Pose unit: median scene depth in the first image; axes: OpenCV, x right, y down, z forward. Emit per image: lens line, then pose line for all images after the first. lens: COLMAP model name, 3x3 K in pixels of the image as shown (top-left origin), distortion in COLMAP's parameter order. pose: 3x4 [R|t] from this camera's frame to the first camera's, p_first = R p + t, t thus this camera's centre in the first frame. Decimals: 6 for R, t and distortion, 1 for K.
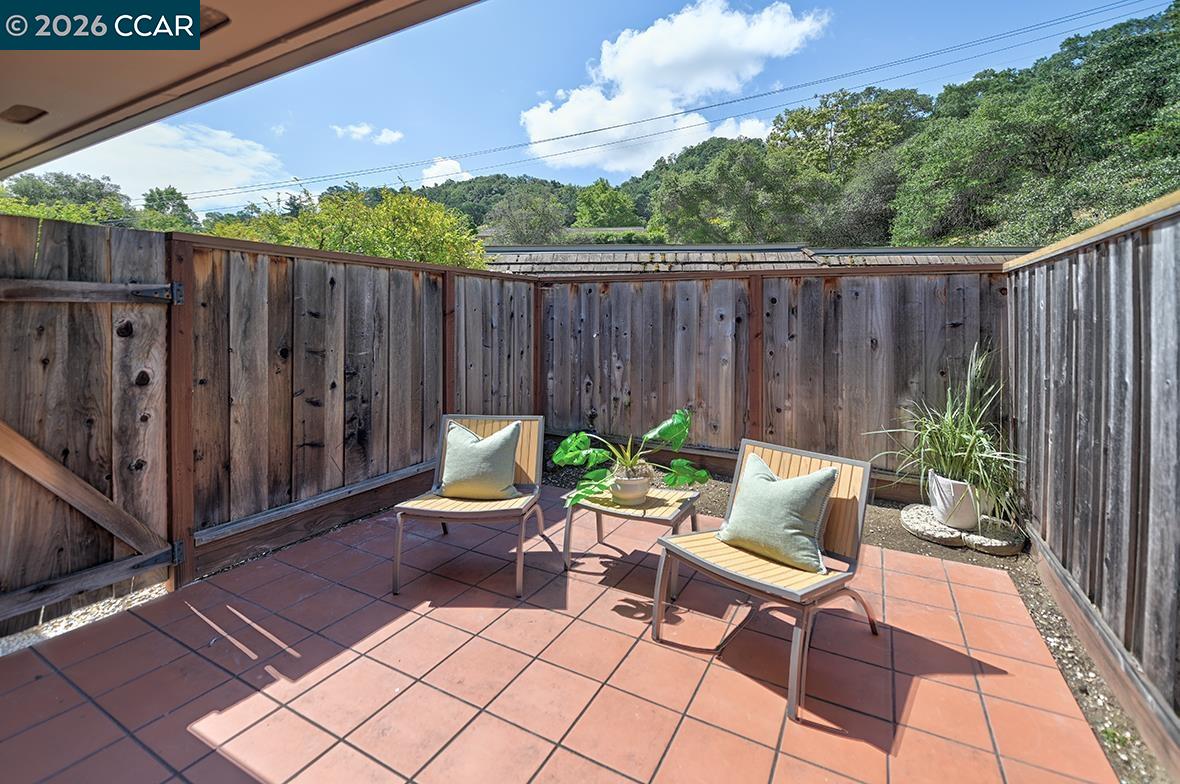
lens RADIAL K [[519.7, 0, 587.8], [0, 519.7, 317.8], [0, 0, 1]] dist [-0.010790, -0.000278]
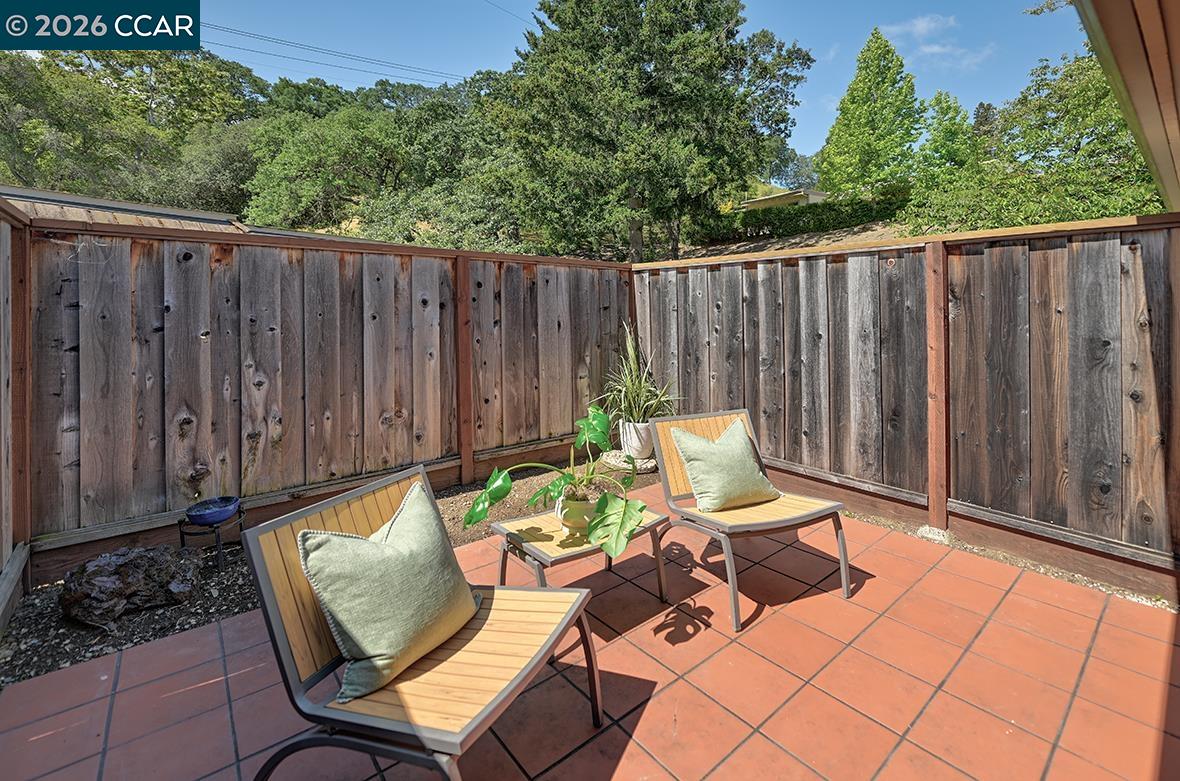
lens RADIAL K [[519.7, 0, 621.5], [0, 519.7, 305.1], [0, 0, 1]] dist [-0.010790, -0.000278]
pose [[0.341736, -0.002164, 0.939794, -0.376561], [0.006706, 0.999978, -0.000136, 0.004615], [-0.939772, 0.006349, 0.341742, 0.383614]]
